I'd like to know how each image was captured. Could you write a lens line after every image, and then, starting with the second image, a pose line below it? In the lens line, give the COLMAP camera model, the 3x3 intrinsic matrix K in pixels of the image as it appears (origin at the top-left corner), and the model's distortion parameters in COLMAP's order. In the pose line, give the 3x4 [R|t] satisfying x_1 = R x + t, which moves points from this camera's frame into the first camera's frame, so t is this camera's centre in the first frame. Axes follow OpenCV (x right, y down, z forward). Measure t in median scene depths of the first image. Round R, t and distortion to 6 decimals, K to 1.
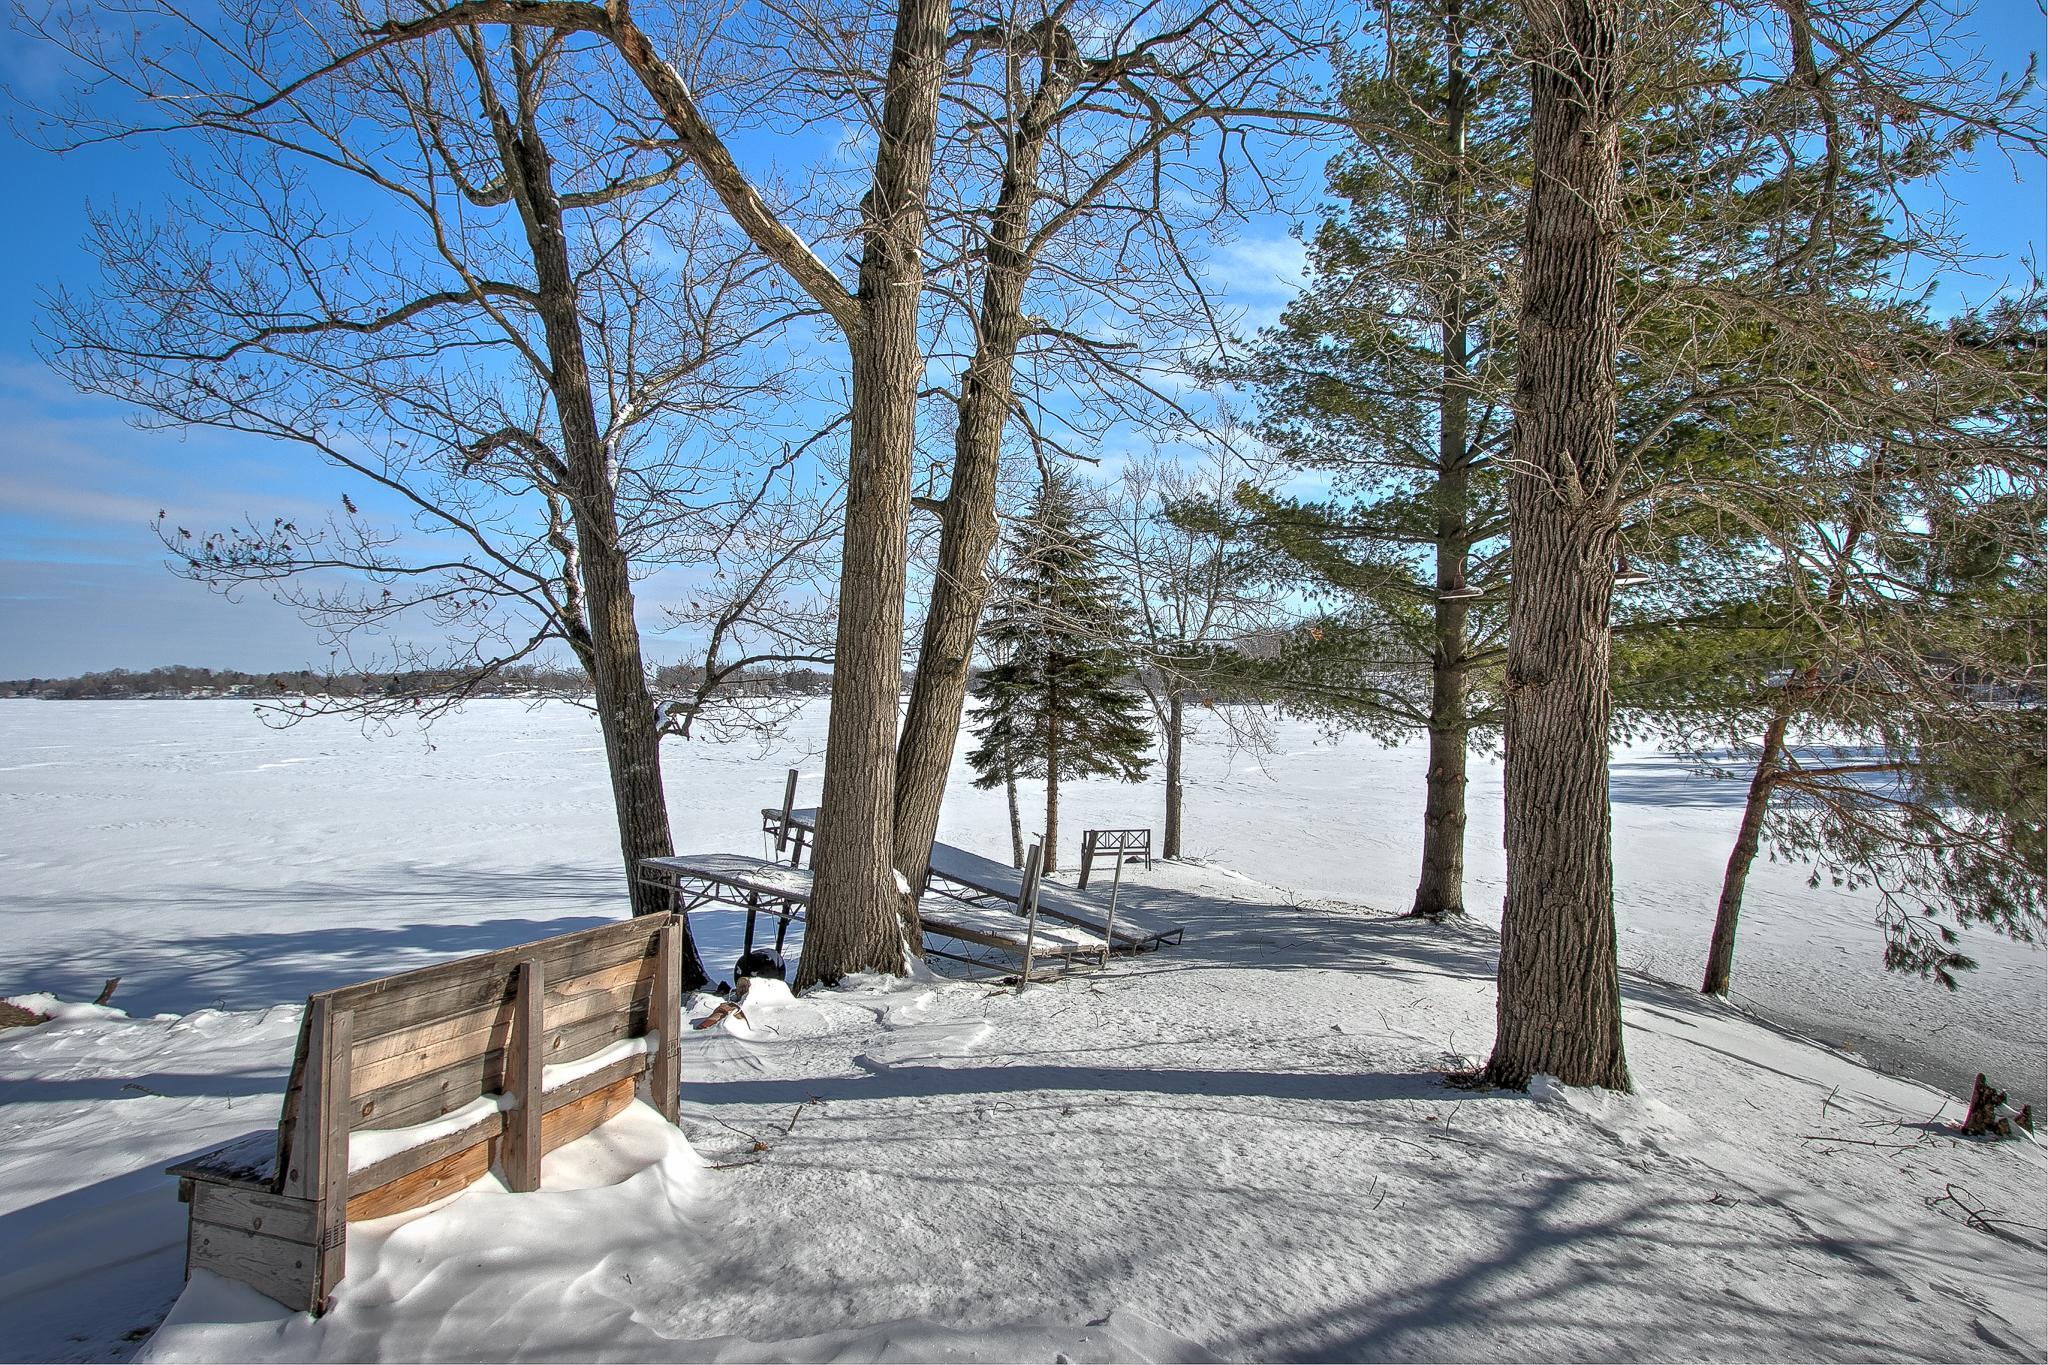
lens RADIAL K [[1144.7, 0, 1023.7], [0, 1144.7, 691.7], [0, 0, 1]] dist [-0.018292, 0.008329]
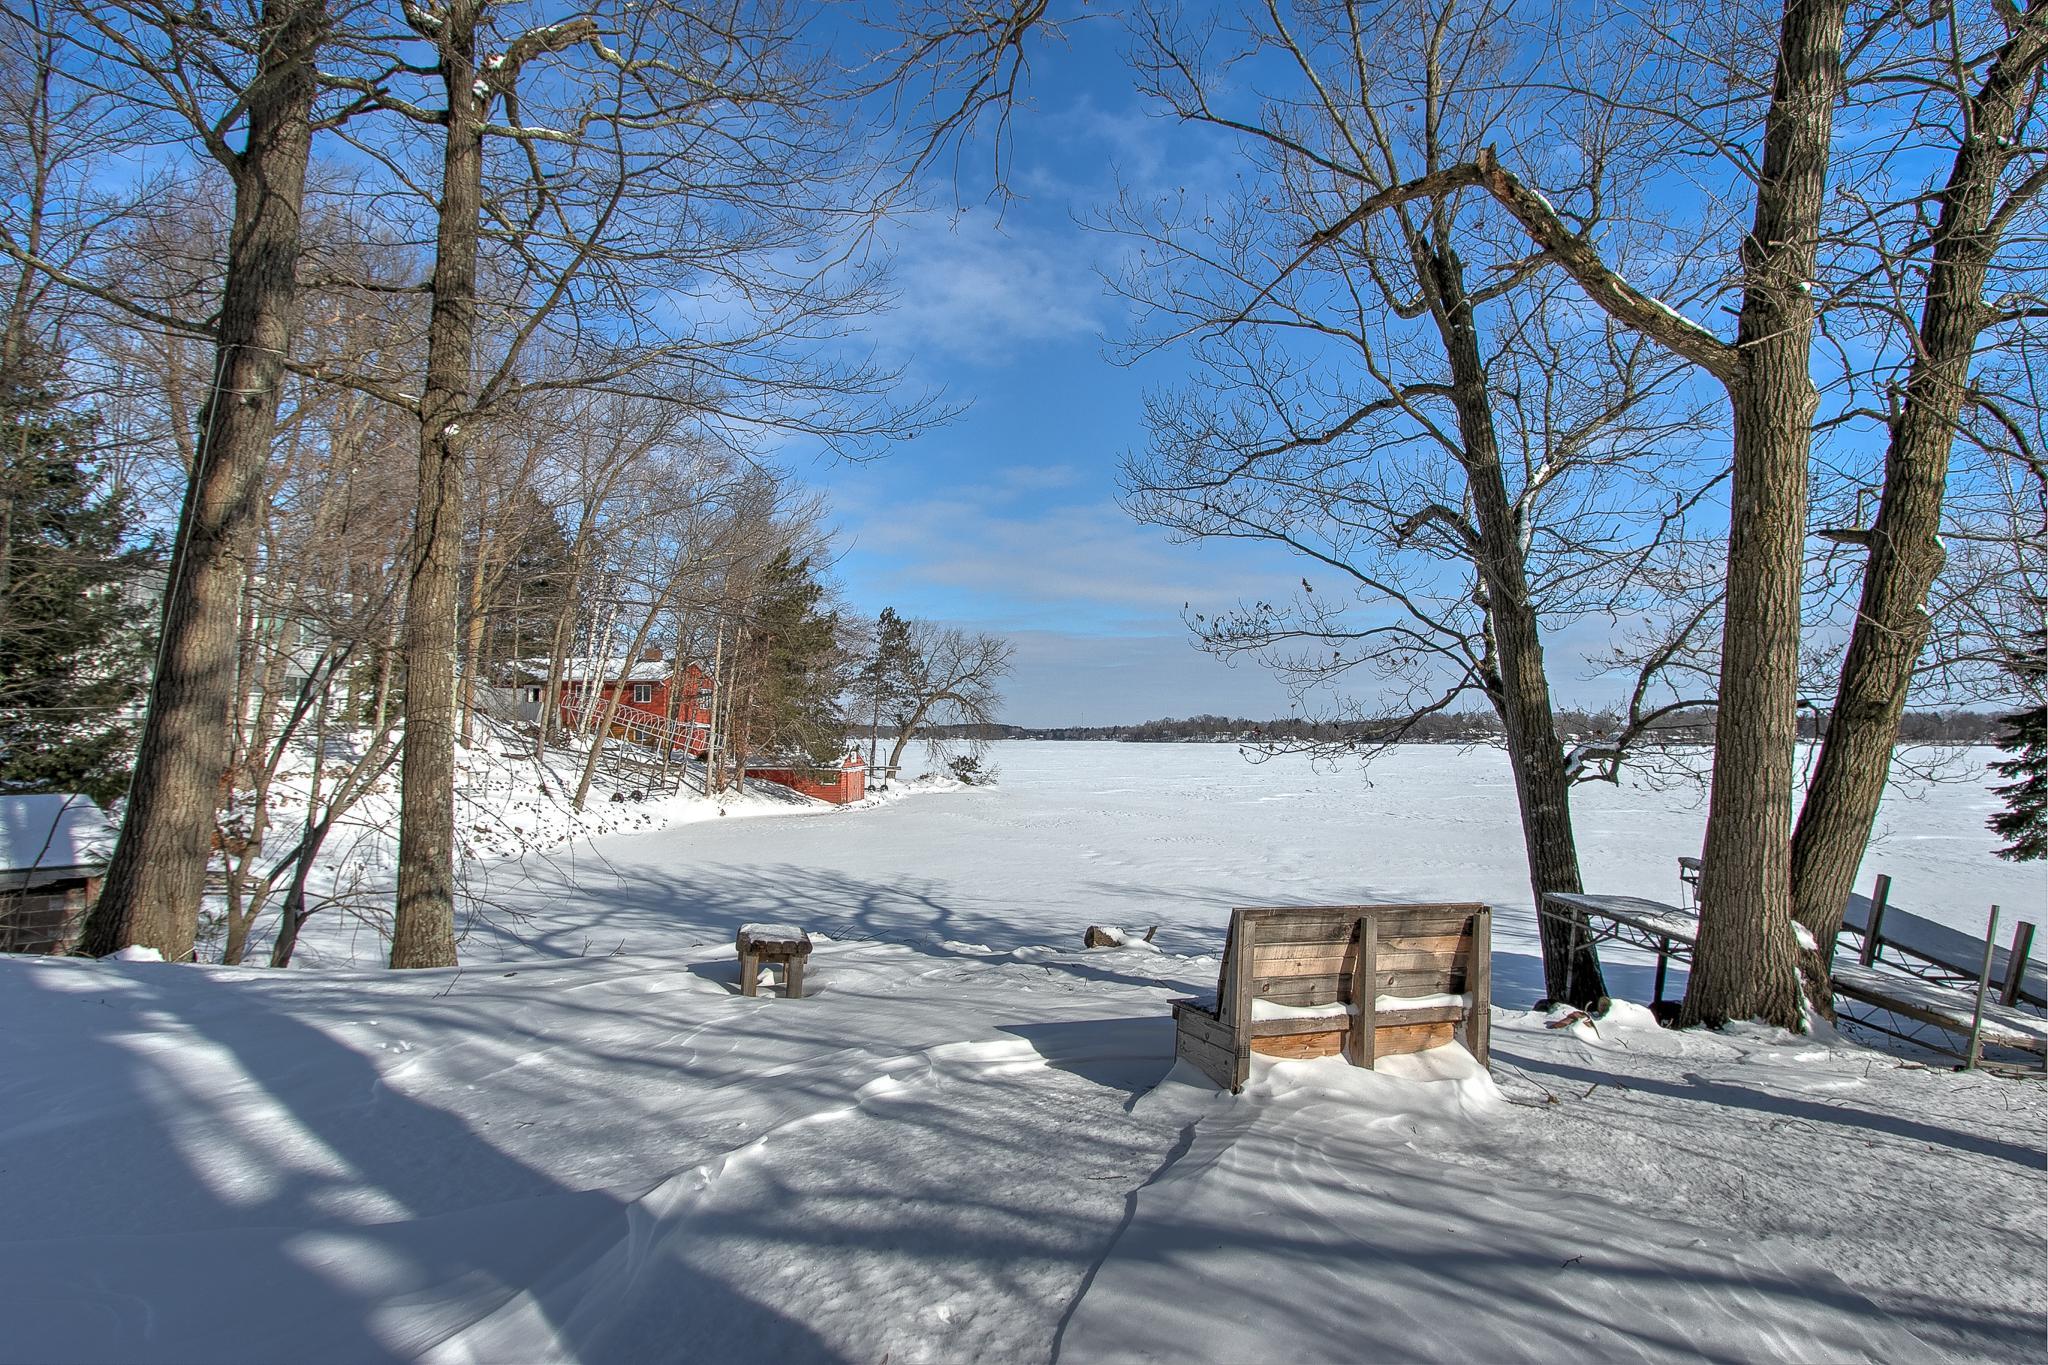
lens RADIAL K [[1144.7, 0, 1020.2], [0, 1144.7, 686.7], [0, 0, 1]] dist [-0.018292, 0.008329]
pose [[0.696218, -0.026565, -0.717339, 0.104750], [-0.005537, 0.999087, -0.042373, 0.000975], [0.717809, 0.033472, 0.695435, -0.117366]]
